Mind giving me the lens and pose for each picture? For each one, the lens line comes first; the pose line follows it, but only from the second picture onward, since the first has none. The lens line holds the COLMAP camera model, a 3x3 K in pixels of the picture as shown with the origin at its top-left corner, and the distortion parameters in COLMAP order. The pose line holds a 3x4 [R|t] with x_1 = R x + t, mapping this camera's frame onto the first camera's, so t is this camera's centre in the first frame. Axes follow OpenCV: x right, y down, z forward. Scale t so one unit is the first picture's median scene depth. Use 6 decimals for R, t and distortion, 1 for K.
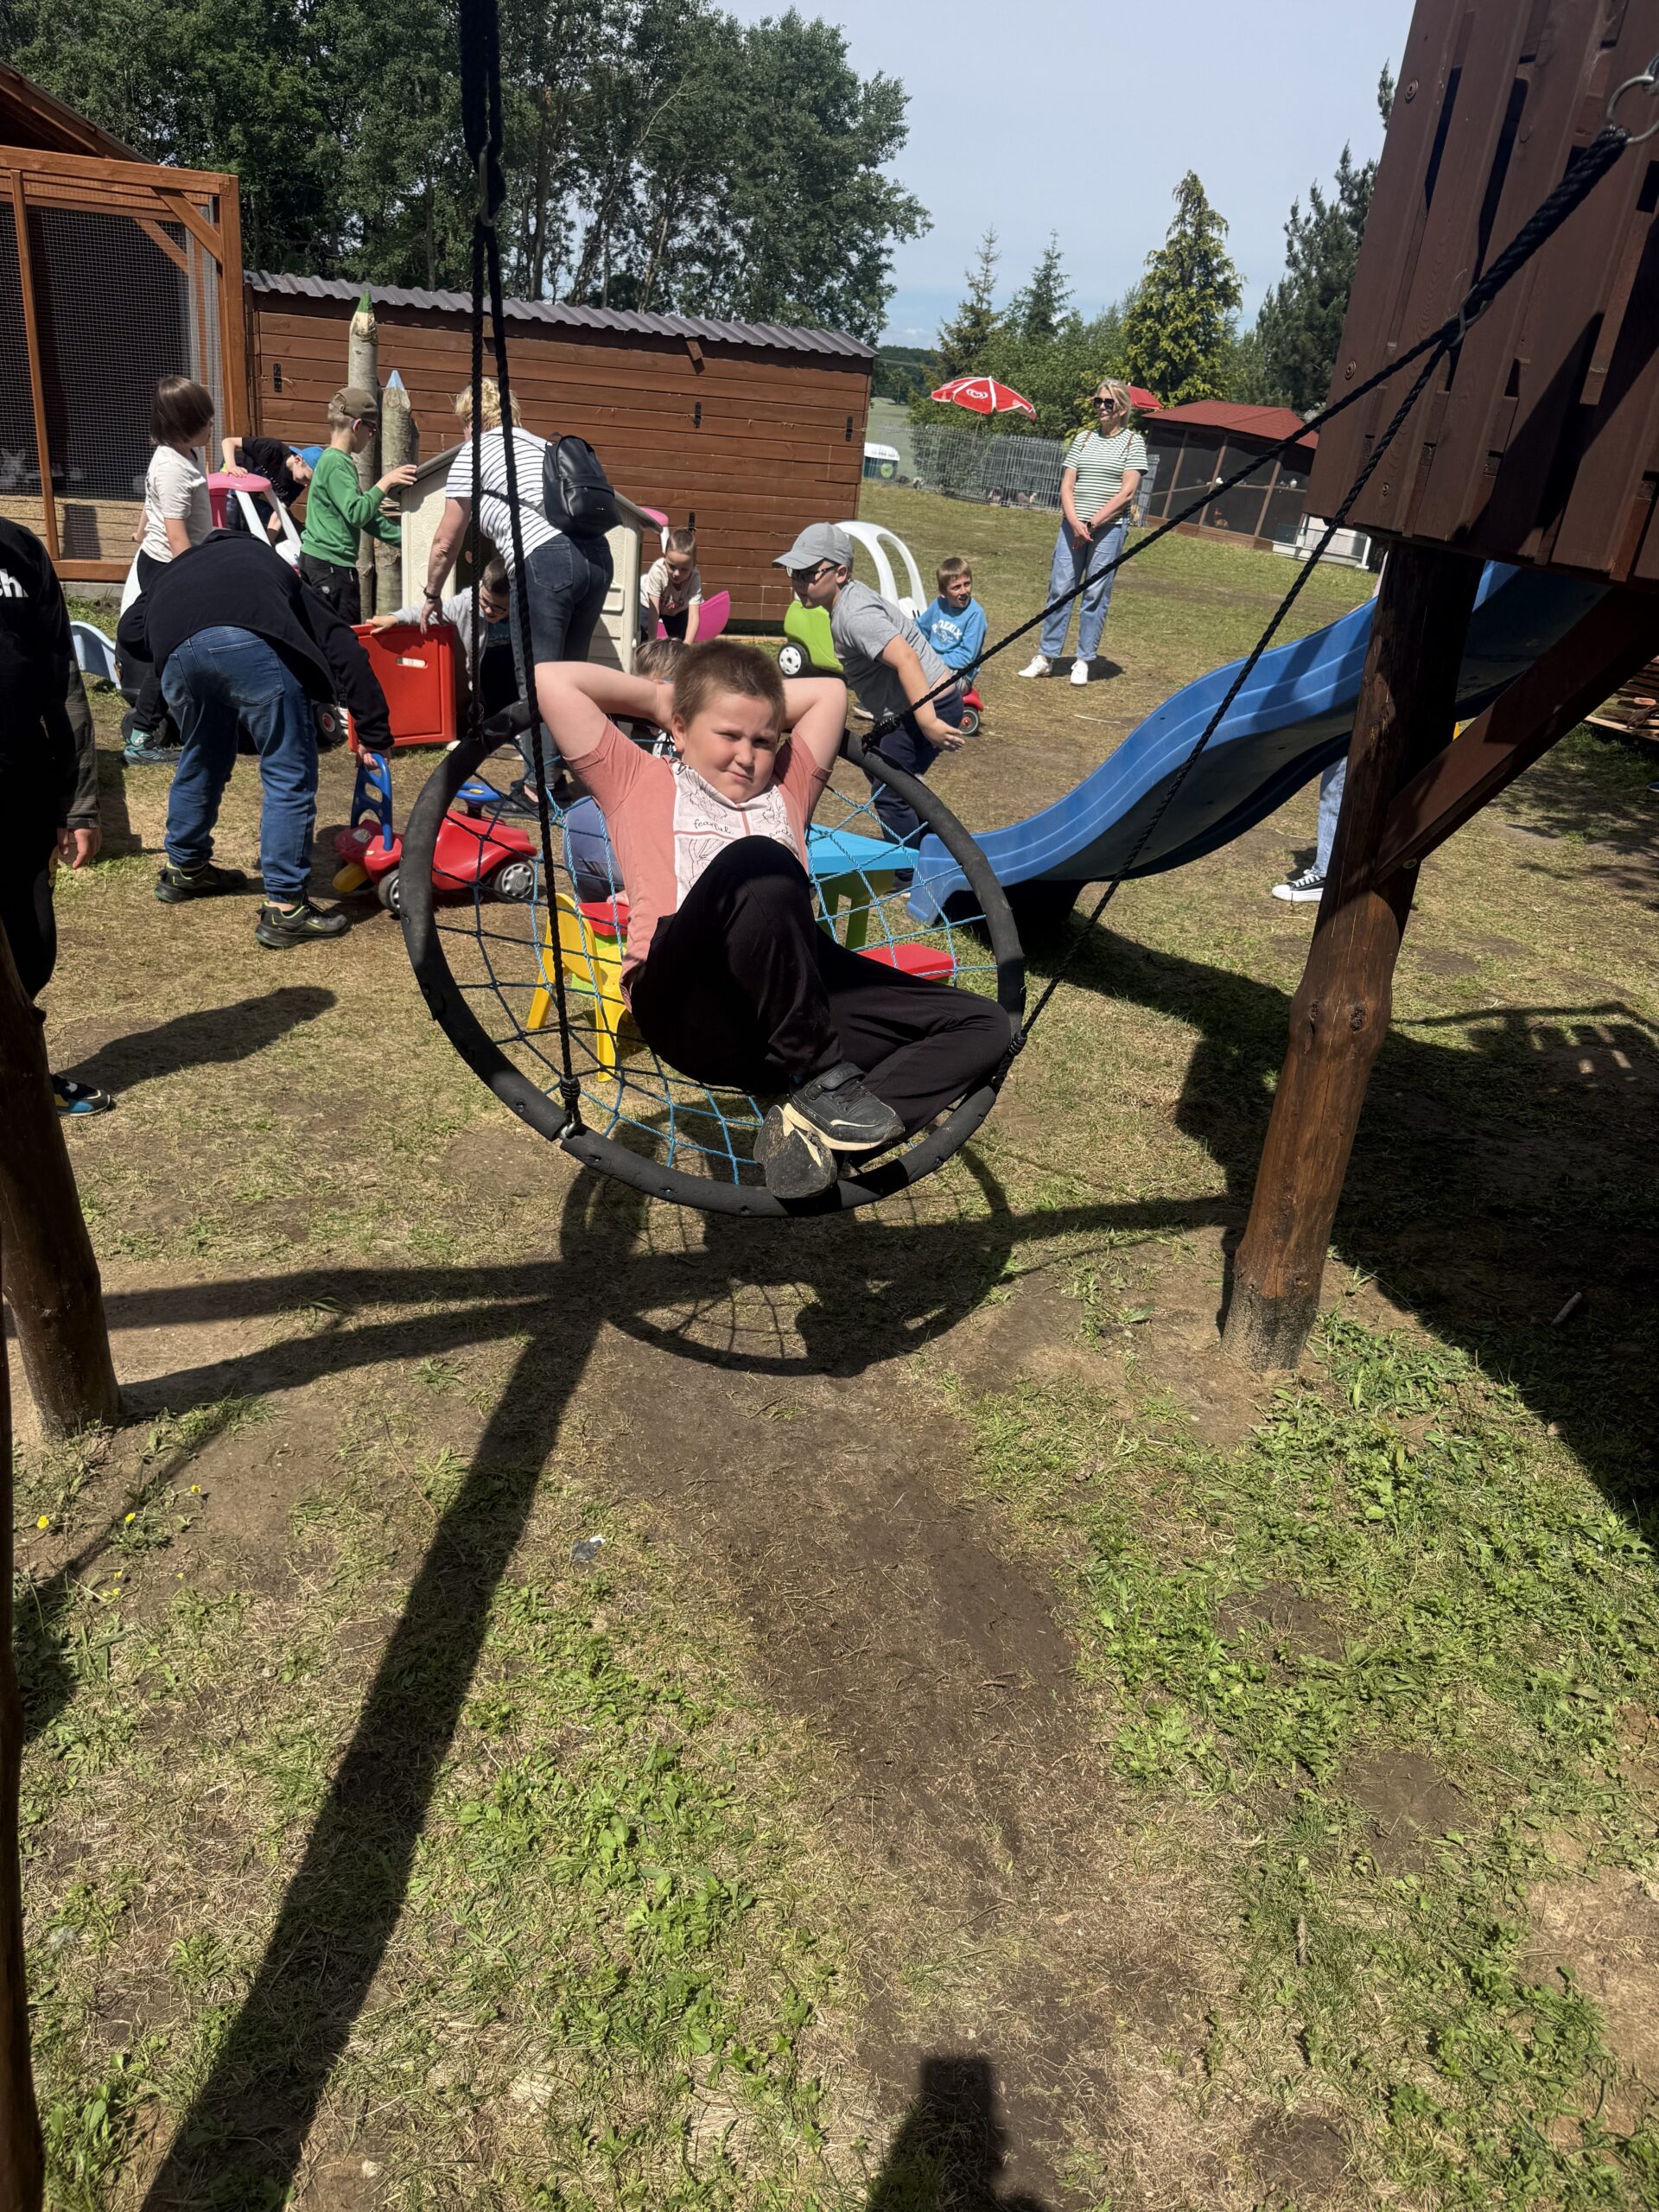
lens RADIAL K [[1499.5, 0, 826.6], [0, 1499.5, 1102.6], [0, 0, 1]] dist [-0.011209, -0.010702]
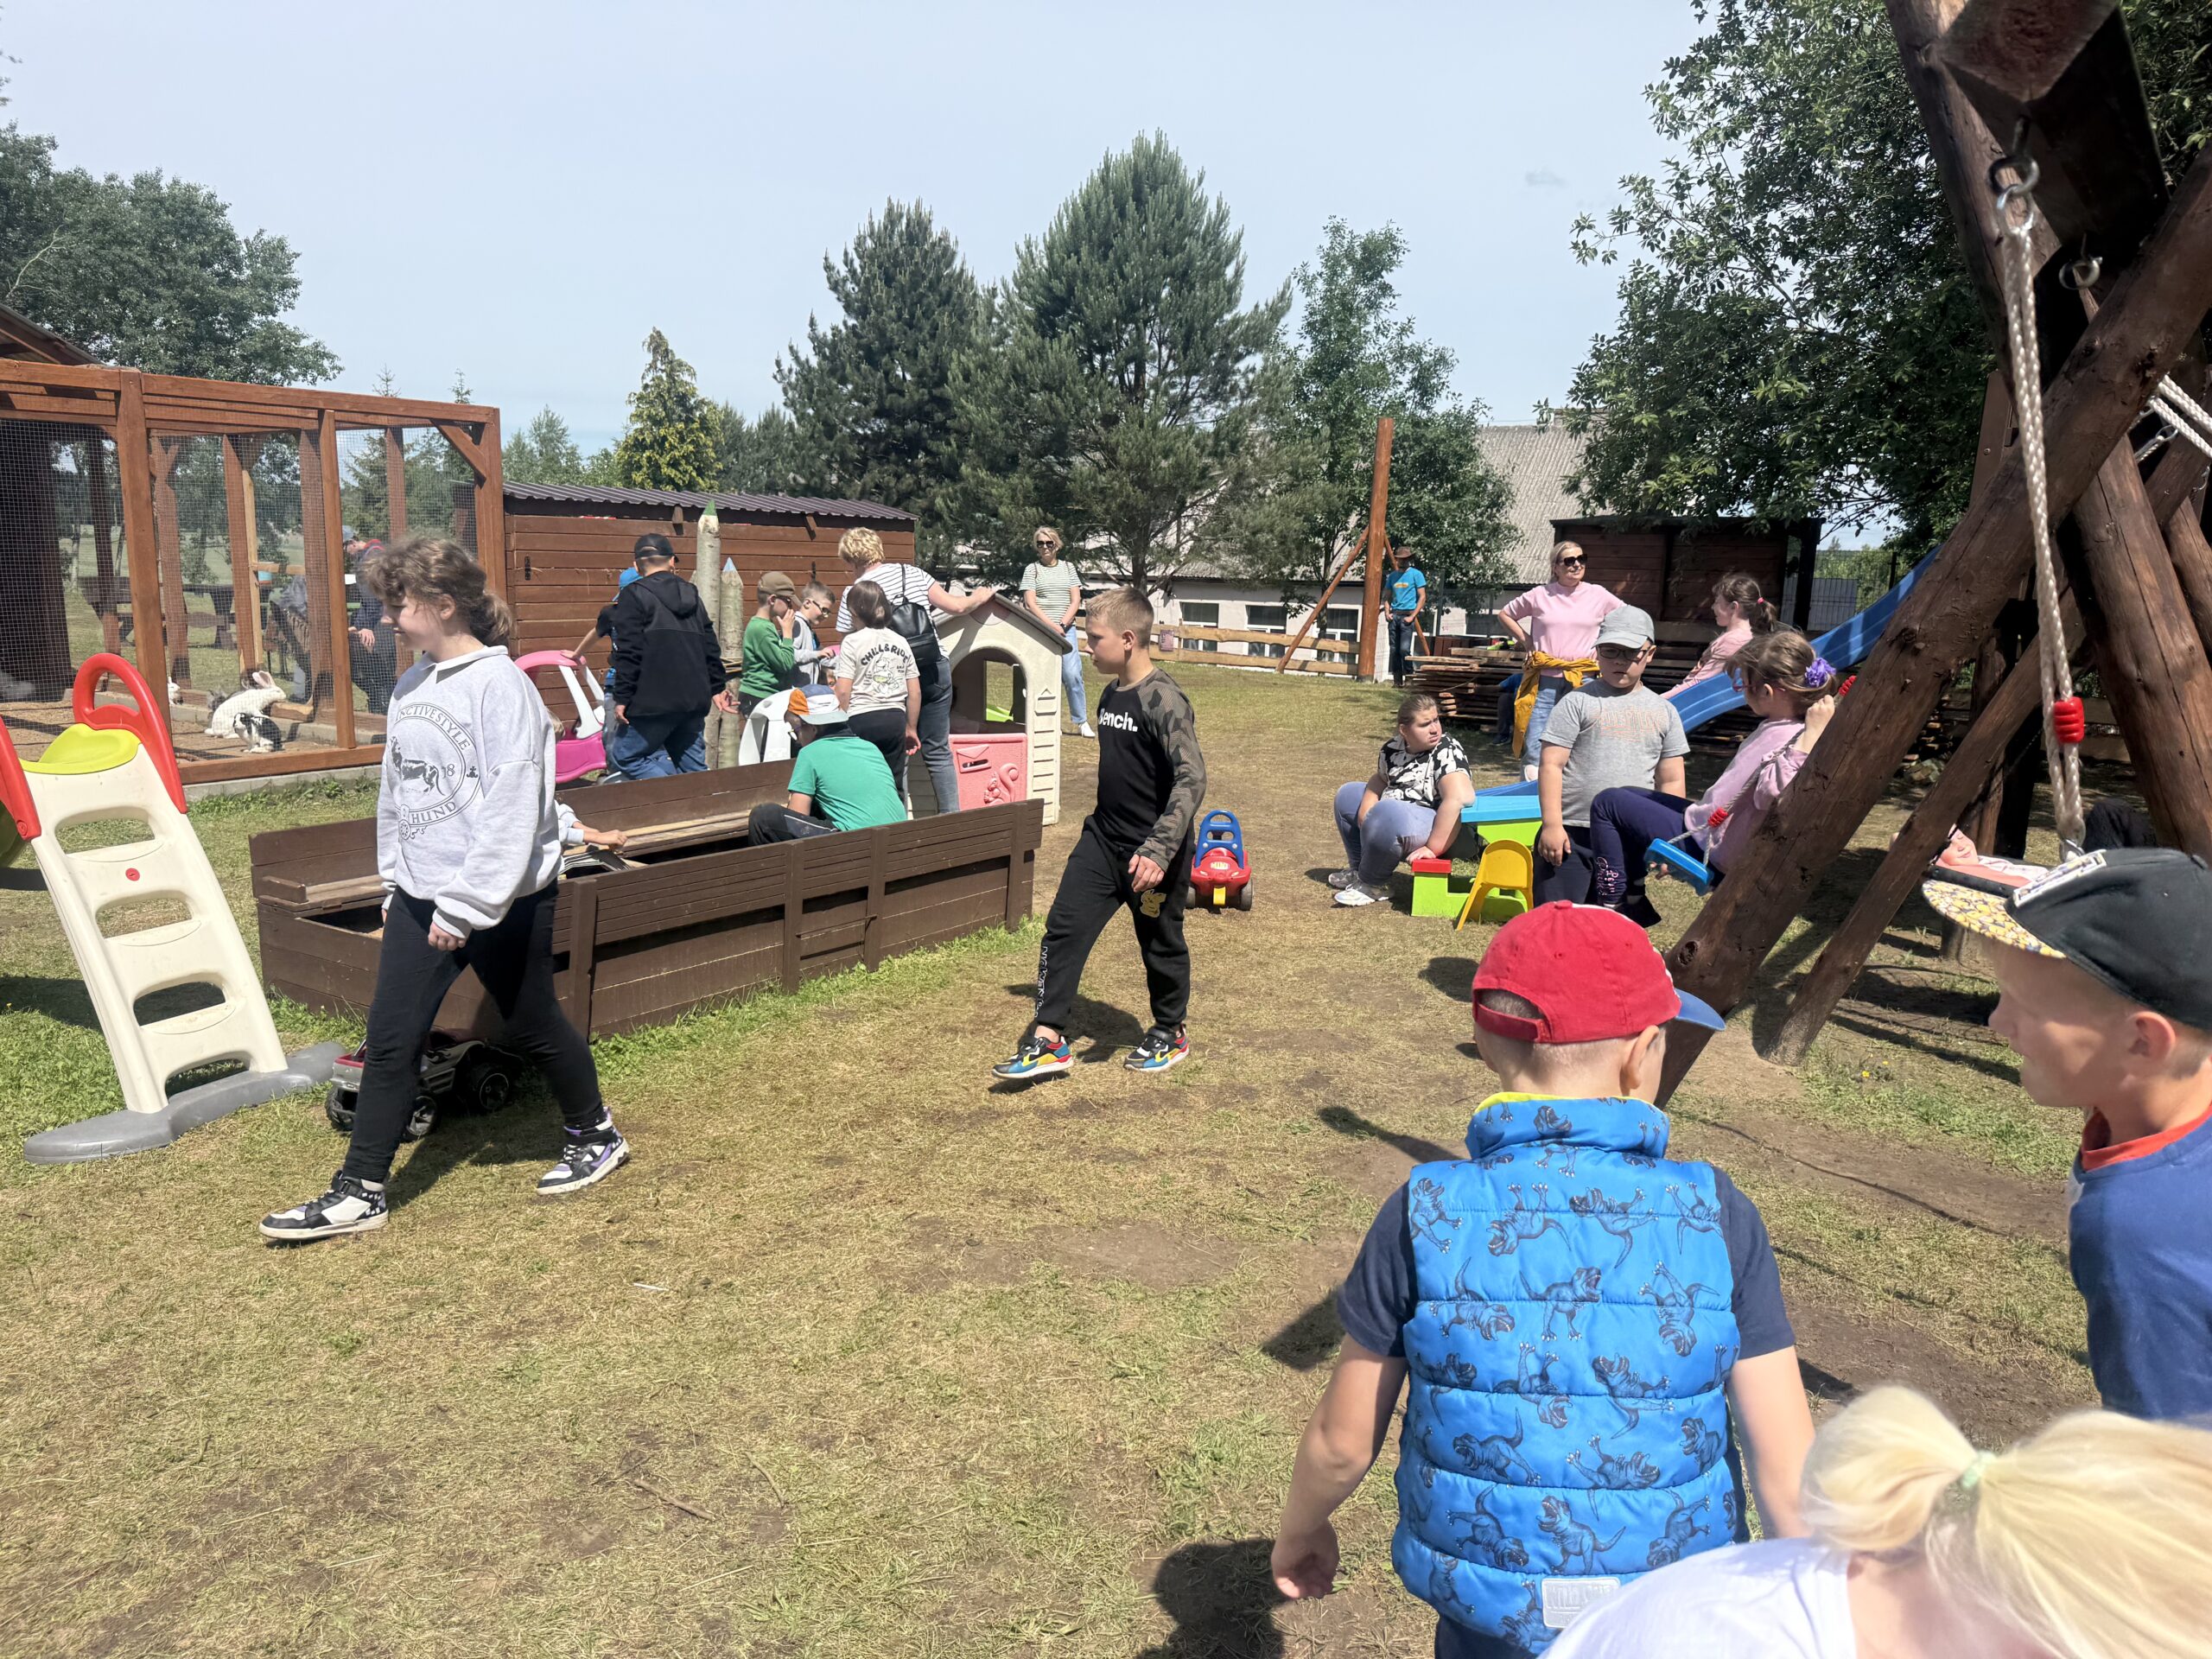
lens RADIAL K [[1499.5, 0, 1110.7], [0, 1499.5, 842.1], [0, 0, 1]] dist [-0.011209, -0.010702]
pose [[0.835611, -0.168576, 0.522816, -0.124063], [0.276965, 0.951212, -0.135964, -0.002186], [-0.474388, 0.258415, 0.841533, -0.022241]]
